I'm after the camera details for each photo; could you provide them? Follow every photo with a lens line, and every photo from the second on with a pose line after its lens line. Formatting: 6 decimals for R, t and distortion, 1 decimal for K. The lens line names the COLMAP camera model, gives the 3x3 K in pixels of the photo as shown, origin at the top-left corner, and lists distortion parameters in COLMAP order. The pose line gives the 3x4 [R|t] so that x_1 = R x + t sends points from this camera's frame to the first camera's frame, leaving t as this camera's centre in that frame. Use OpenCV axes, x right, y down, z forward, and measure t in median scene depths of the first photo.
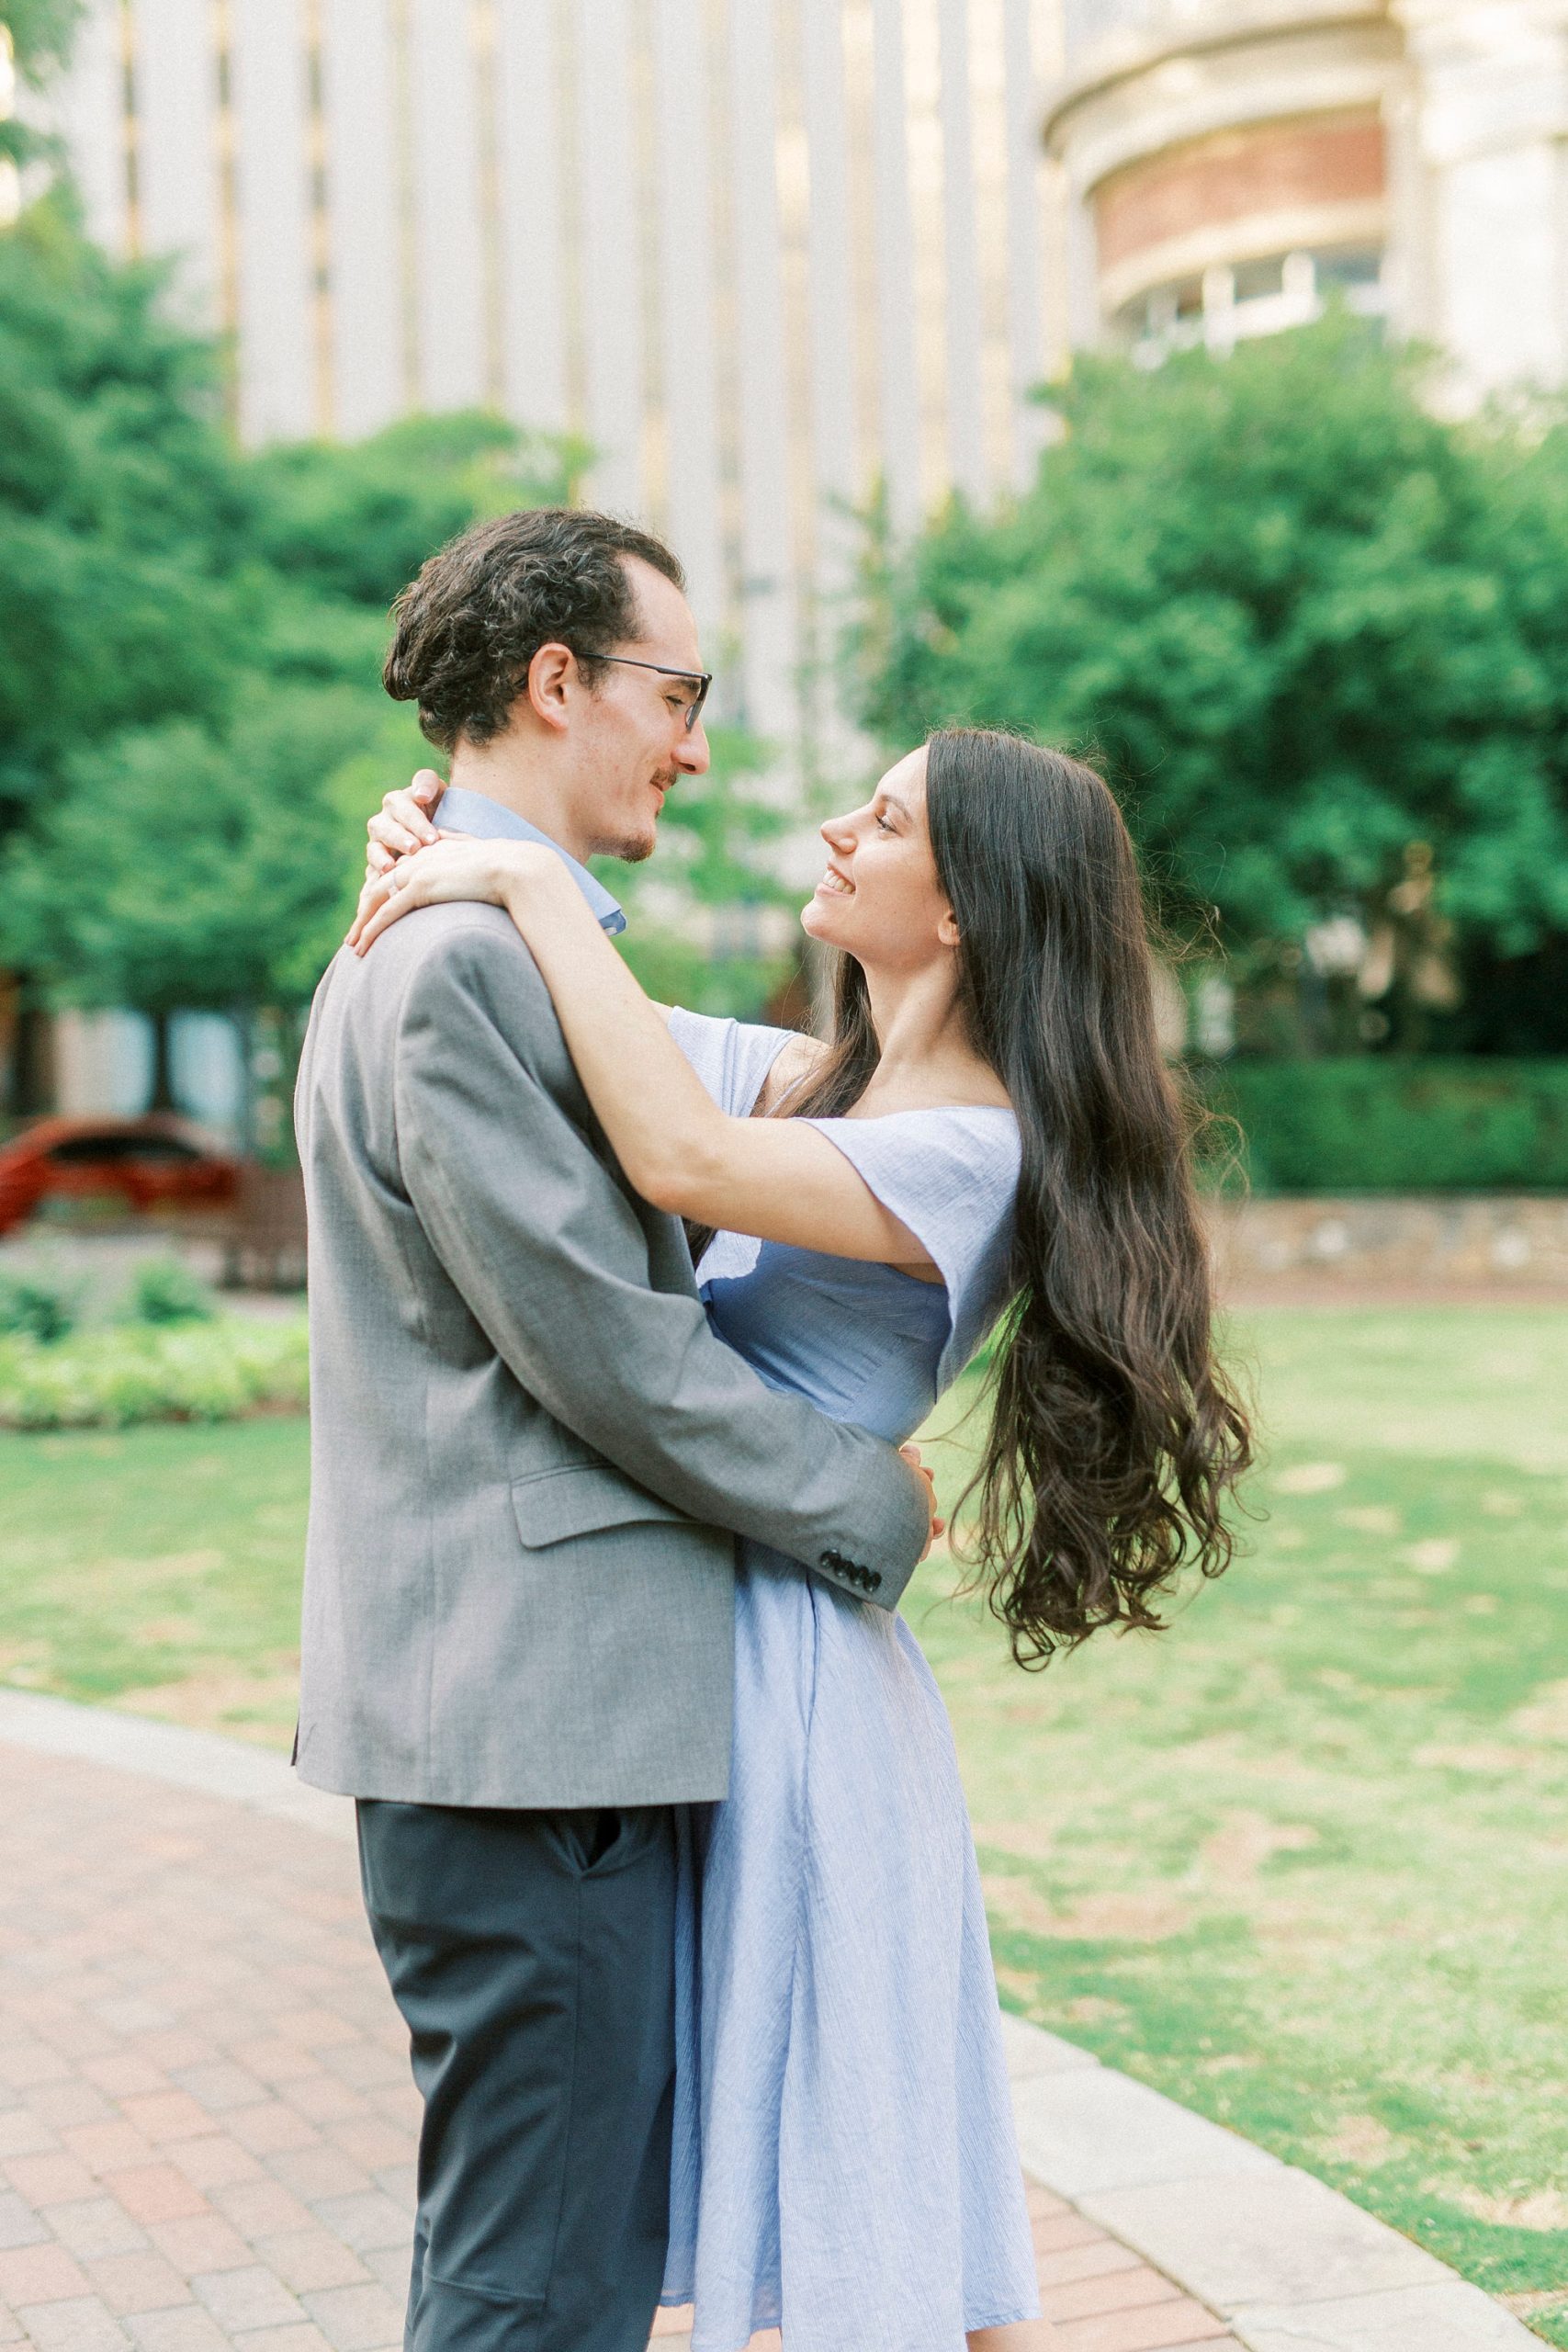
lens RADIAL K [[3370.3, 0, 693.1], [0, 3370.3, 1177.5], [0, 0, 1]] dist [0.006877, 0.001880]
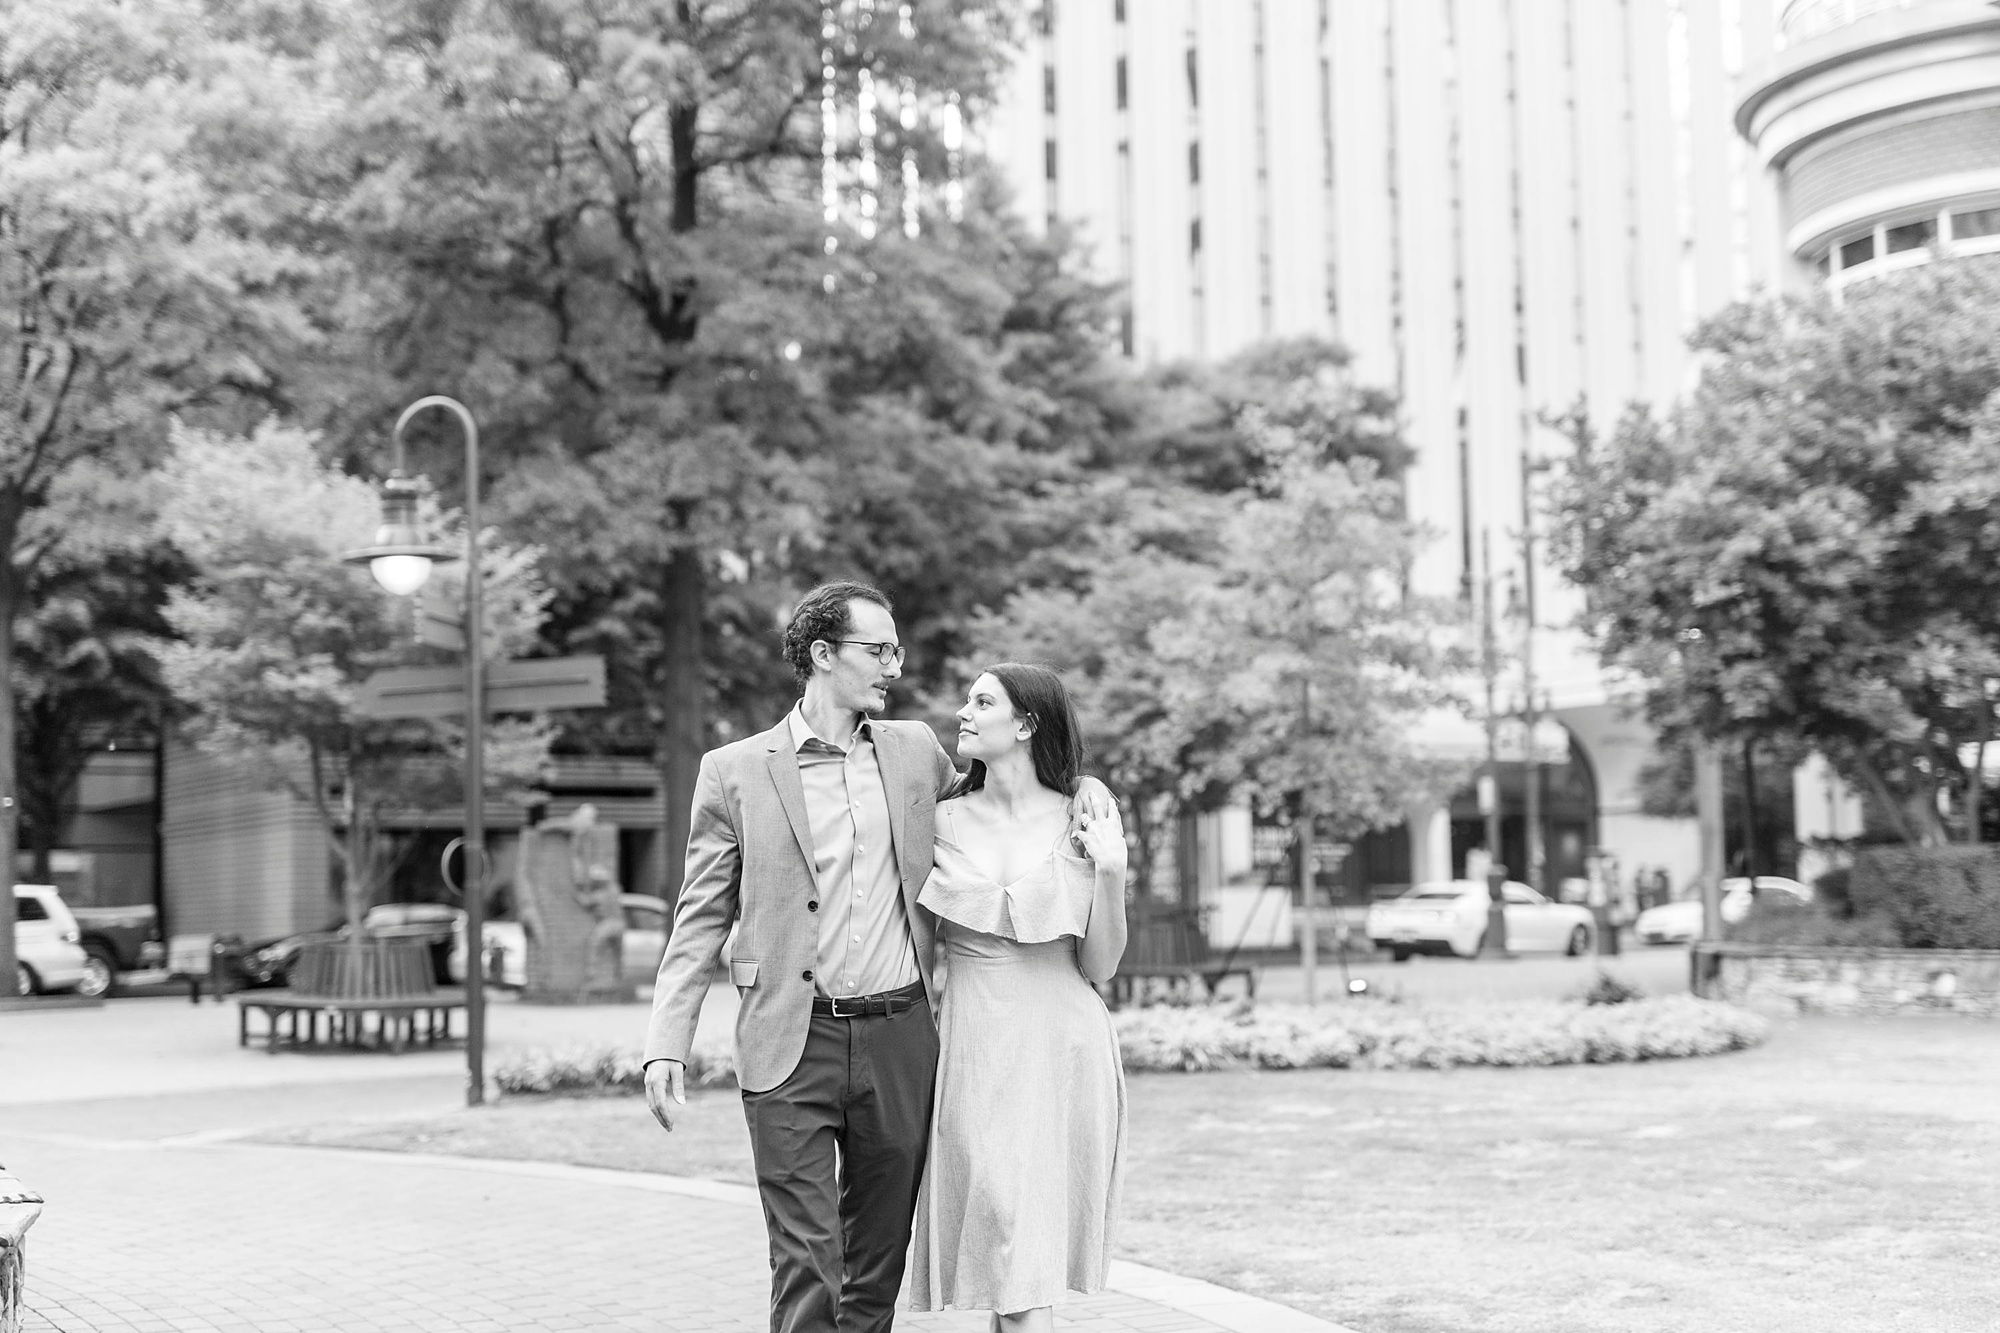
lens RADIAL K [[2747.5, 0, 923.4], [0, 2747.5, 666.6], [0, 0, 1]] dist [0.003506, -0.043309]
pose [[0.977695, -0.004558, -0.209982, 0.032441], [-0.016493, 0.995011, -0.098391, 0.008797], [0.209383, 0.099659, 0.972742, -0.104380]]
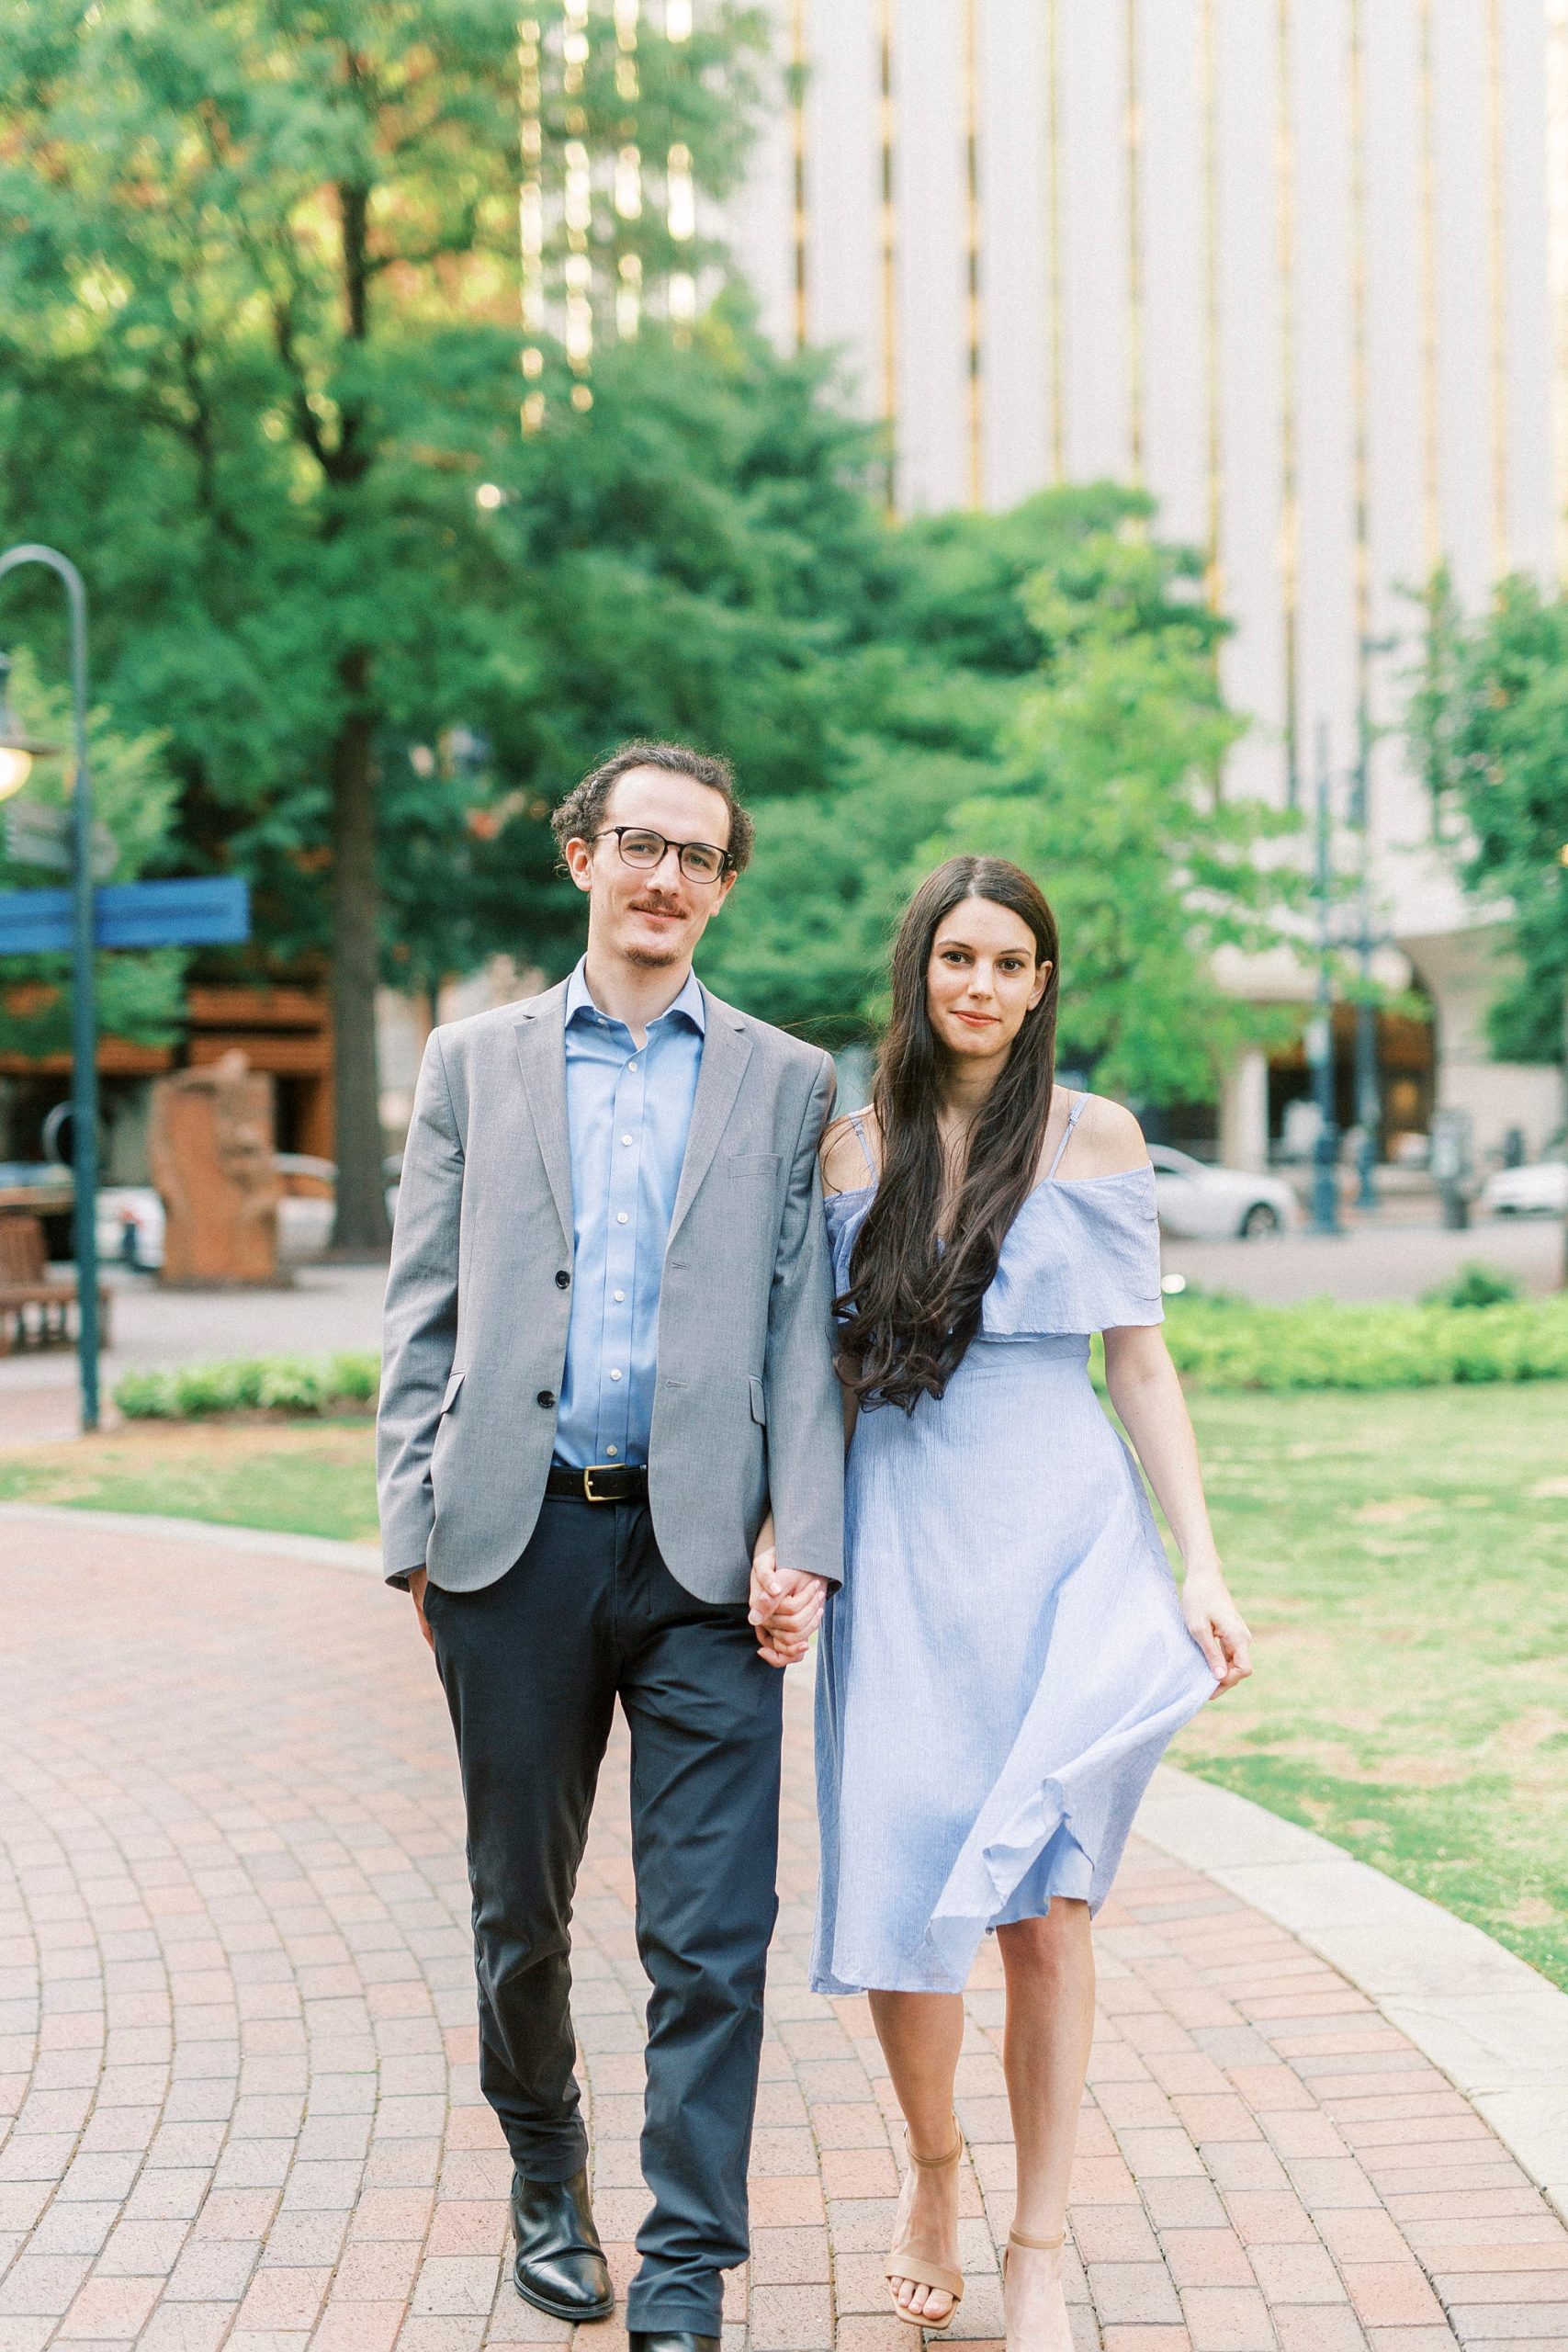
lens RADIAL K [[3230.8, 0, 699.6], [0, 3230.8, 1182.9], [0, 0, 1]] dist [0.003506, -0.043309]
pose [[0.981187, 0.018851, -0.192139, 0.023279], [-0.020218, 0.999782, -0.005155, 0.001917], [0.192000, 0.008942, 0.981354, -0.064847]]
